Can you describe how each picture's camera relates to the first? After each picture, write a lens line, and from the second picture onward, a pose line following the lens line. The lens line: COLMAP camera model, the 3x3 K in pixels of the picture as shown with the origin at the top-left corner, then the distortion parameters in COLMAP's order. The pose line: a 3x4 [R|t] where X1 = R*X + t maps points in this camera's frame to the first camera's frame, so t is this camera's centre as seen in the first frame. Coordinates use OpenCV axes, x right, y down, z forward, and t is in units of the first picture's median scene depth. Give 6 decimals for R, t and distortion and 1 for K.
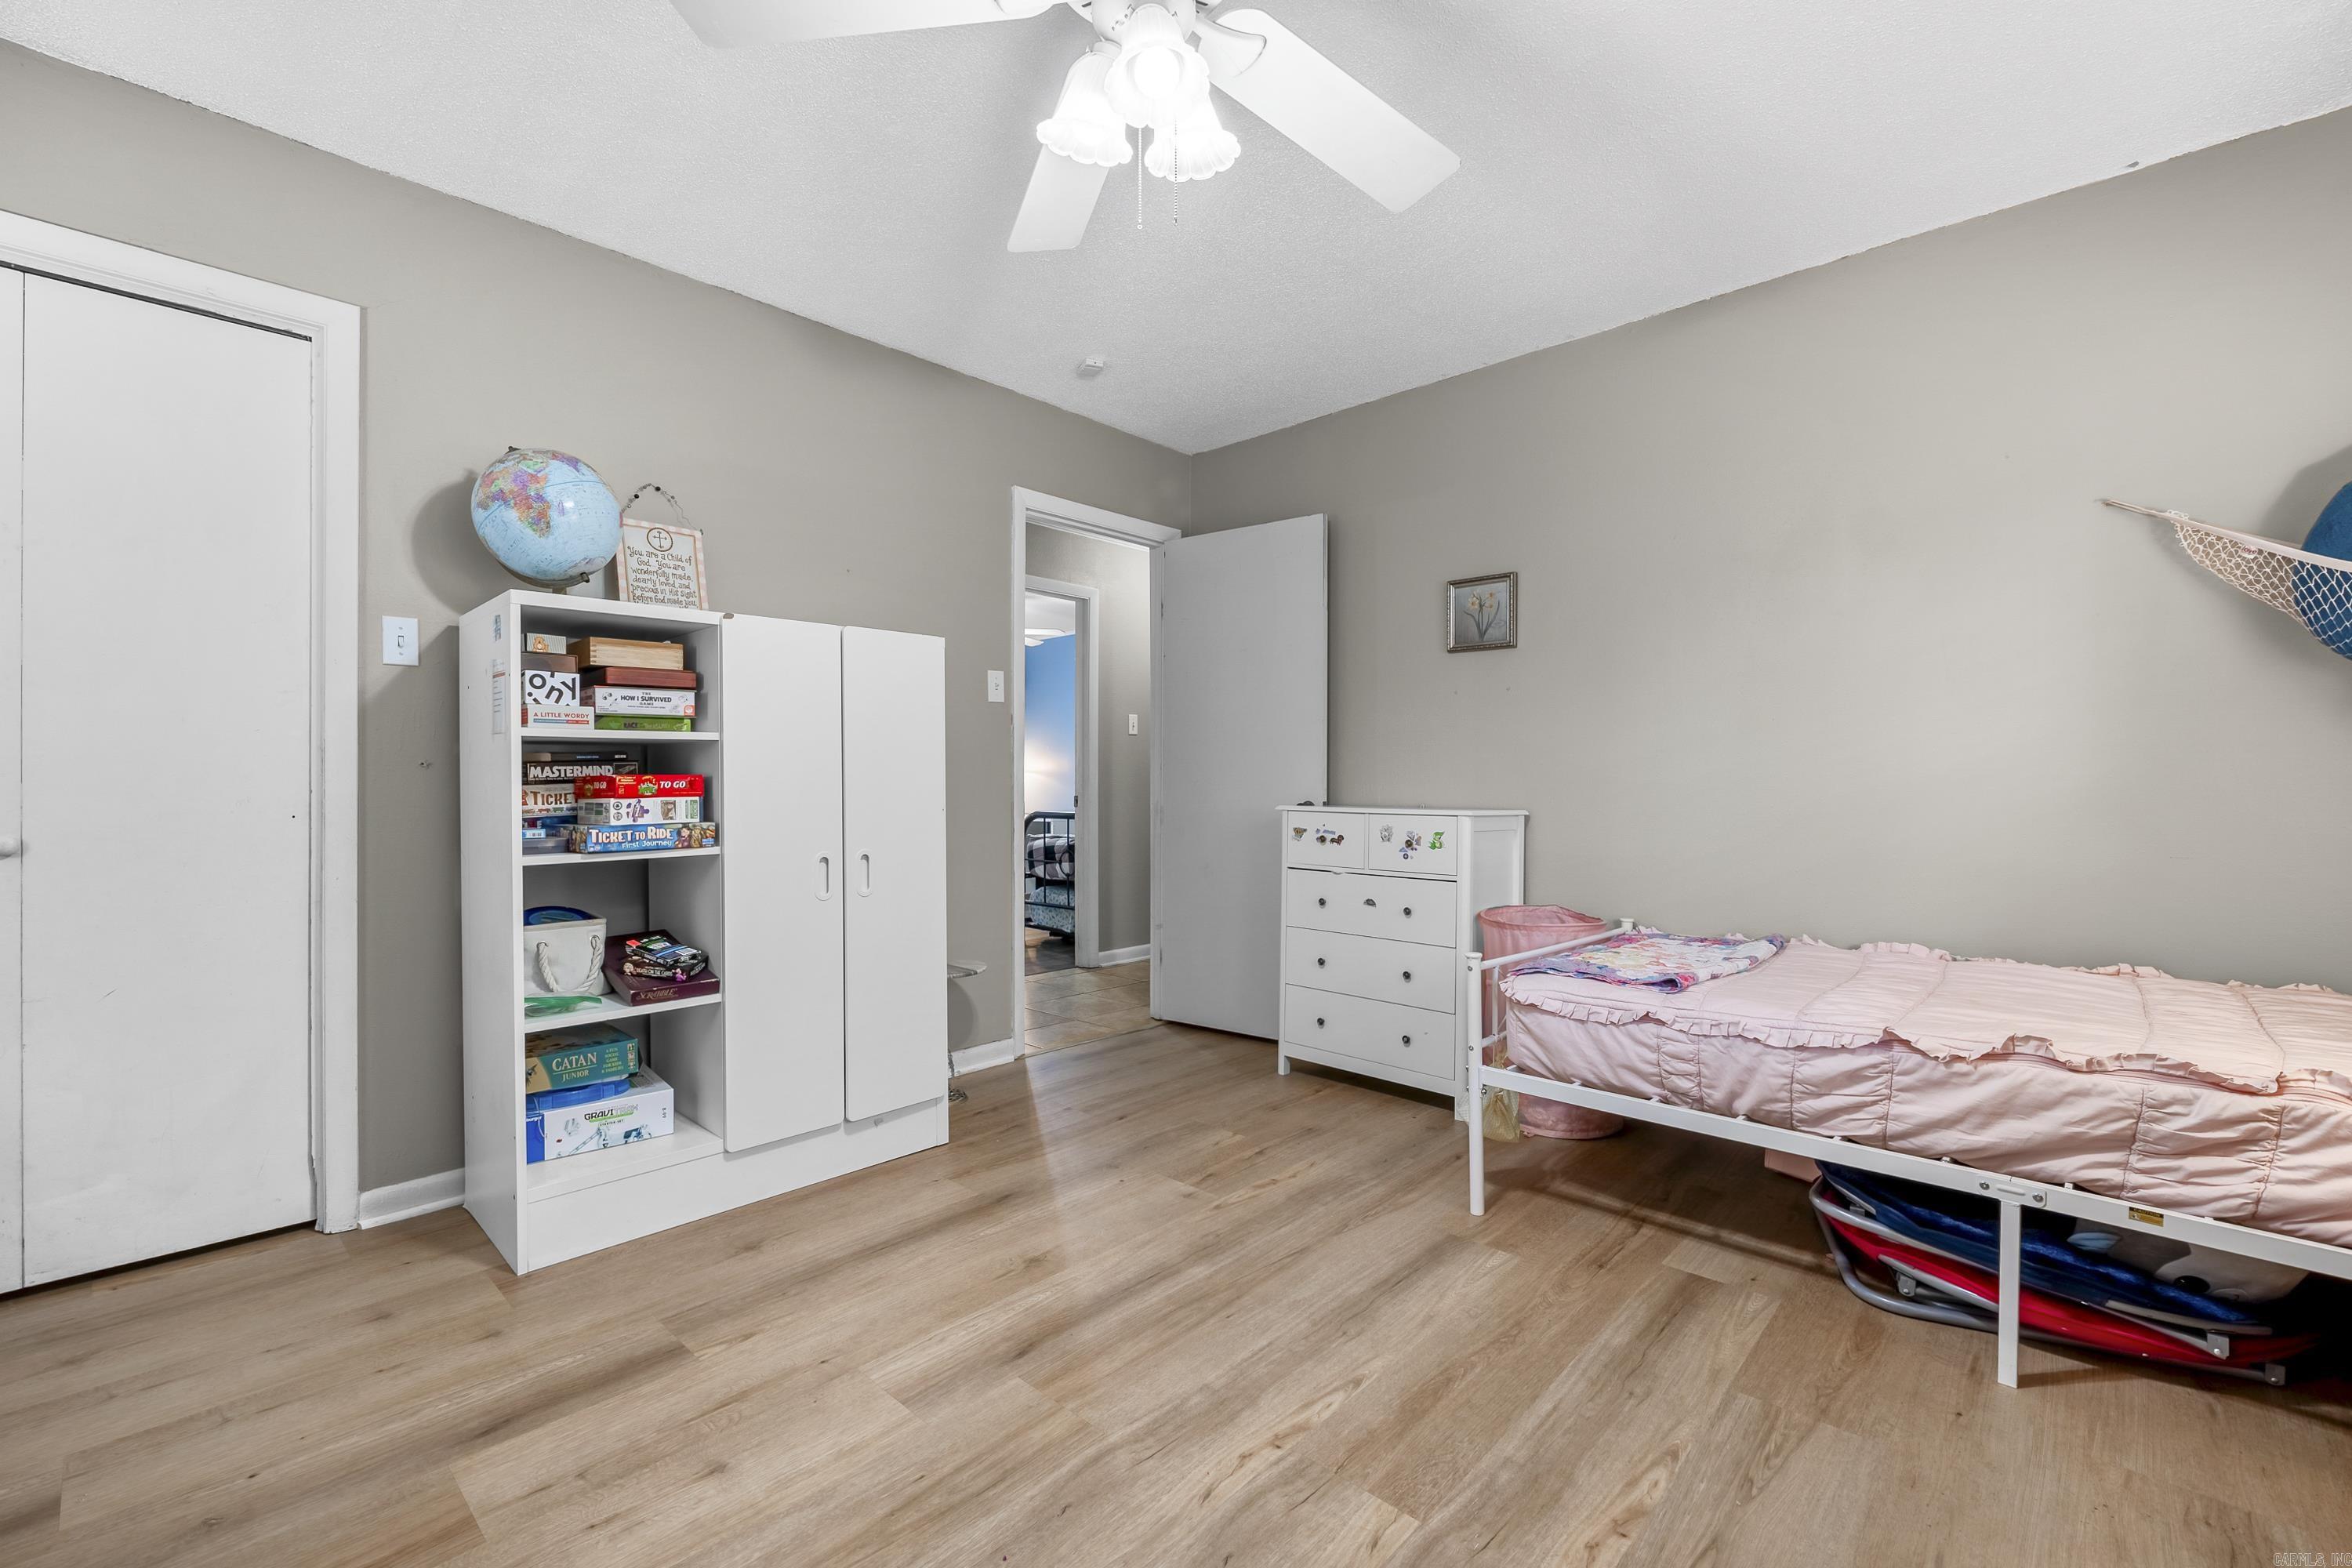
lens RADIAL K [[995.1, 0, 1171.7], [0, 995.1, 787.6], [0, 0, 1]] dist [-0.002366, -0.000563]
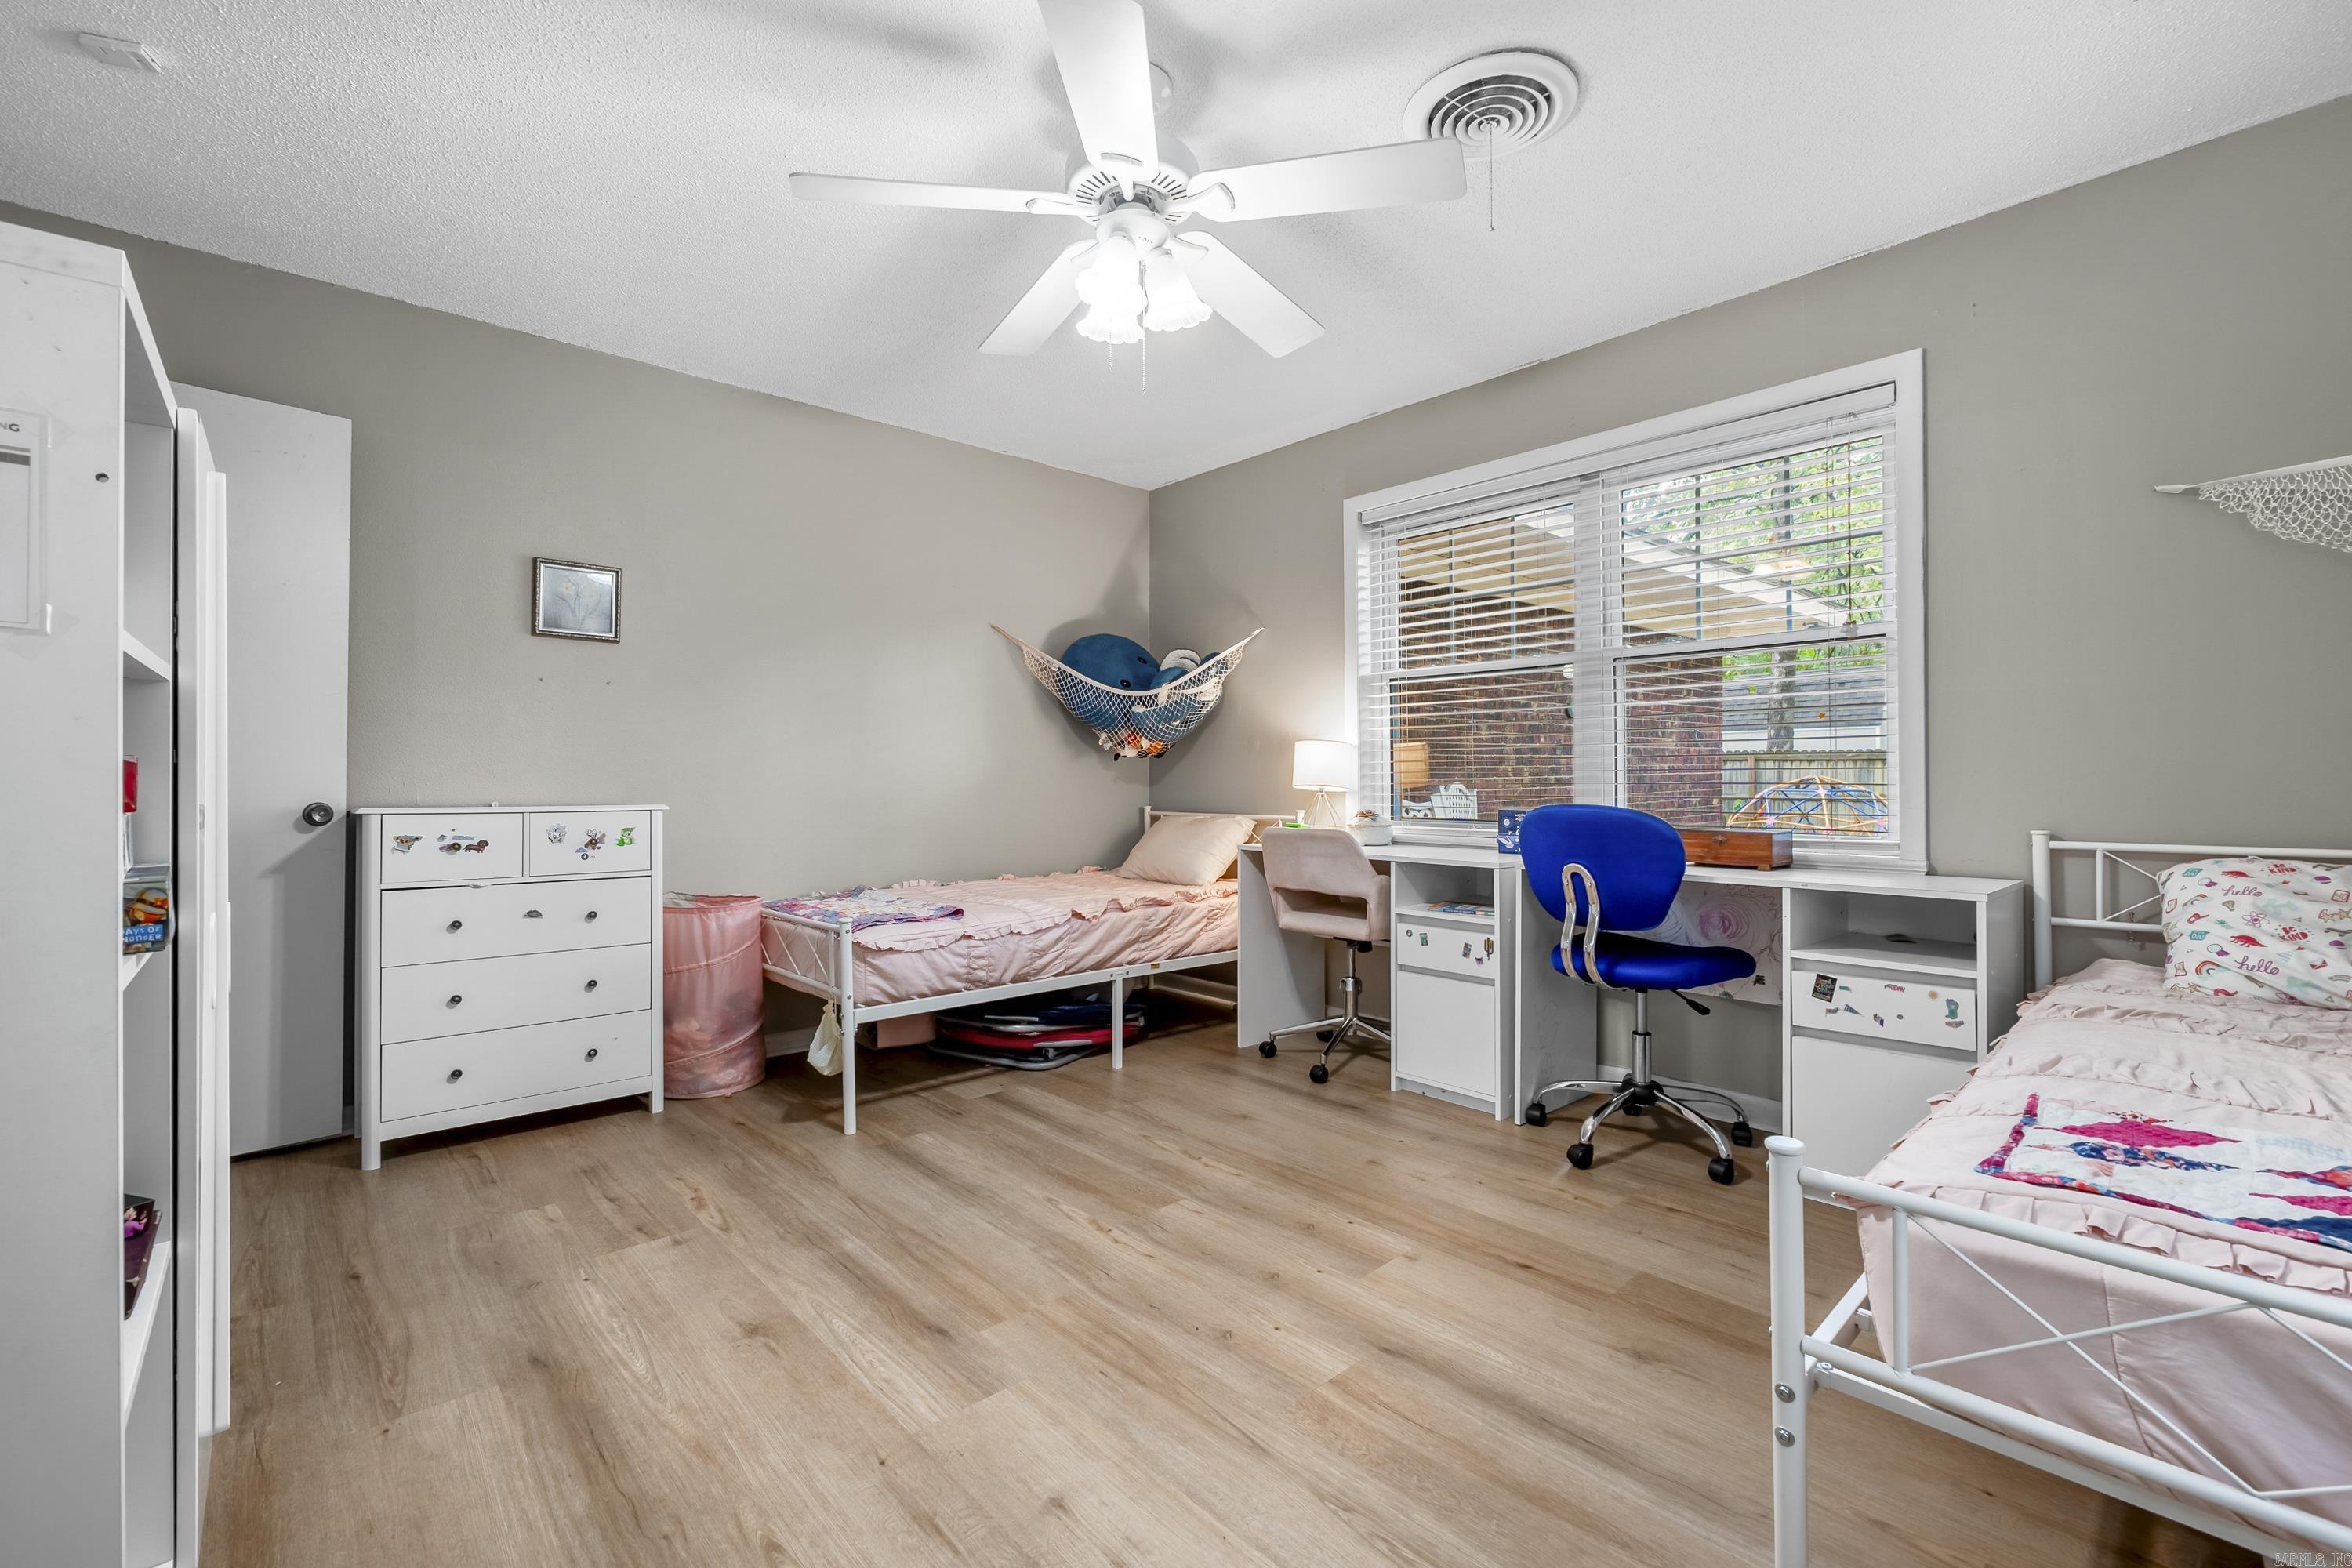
lens RADIAL K [[999.5, 0, 1180.0], [0, 999.5, 780.4], [0, 0, 1]] dist [-0.002744, -0.000187]
pose [[0.072725, -0.000331, 0.997352, -0.995620], [0.005904, 0.999983, -0.000099, 0.002063], [-0.997335, 0.005896, 0.072726, 0.580722]]
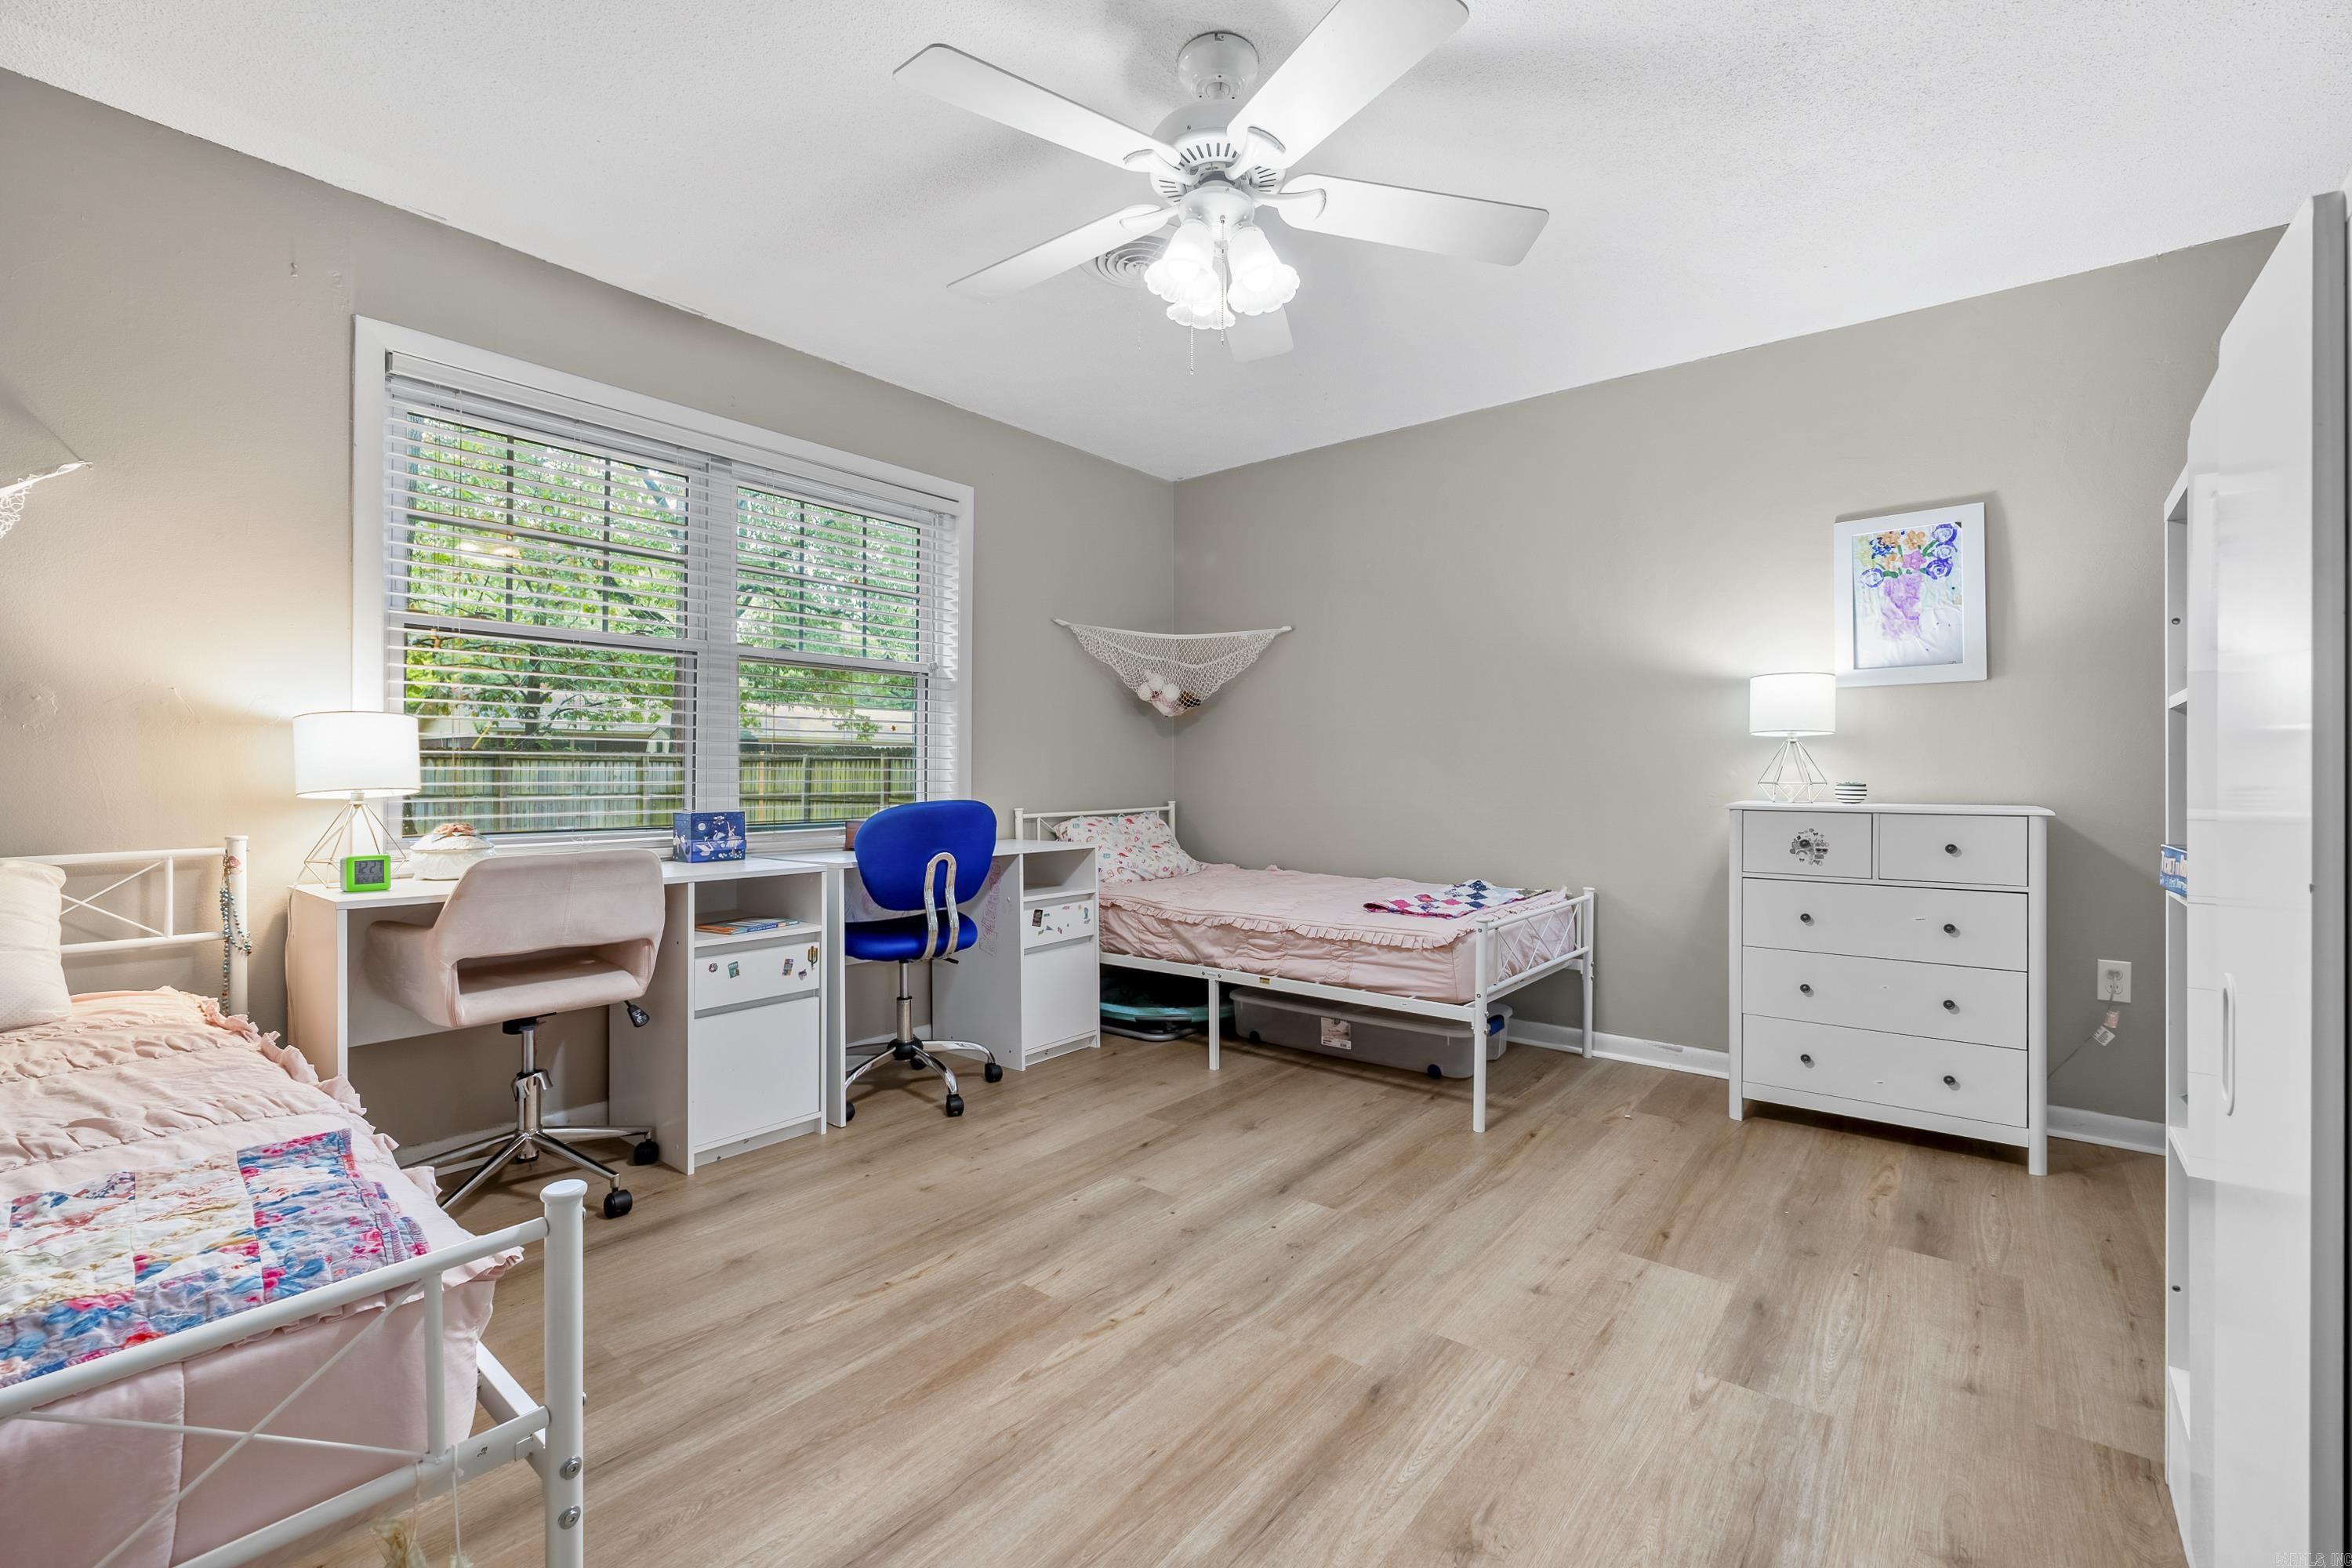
lens RADIAL K [[999.5, 0, 1180.0], [0, 999.5, 780.4], [0, 0, 1]] dist [-0.002744, -0.000187]
pose [[-0.996515, 0.000512, -0.083411, 0.093428], [-0.000422, 0.999937, 0.011179, -0.009196], [0.083412, 0.011175, -0.996453, 1.637657]]
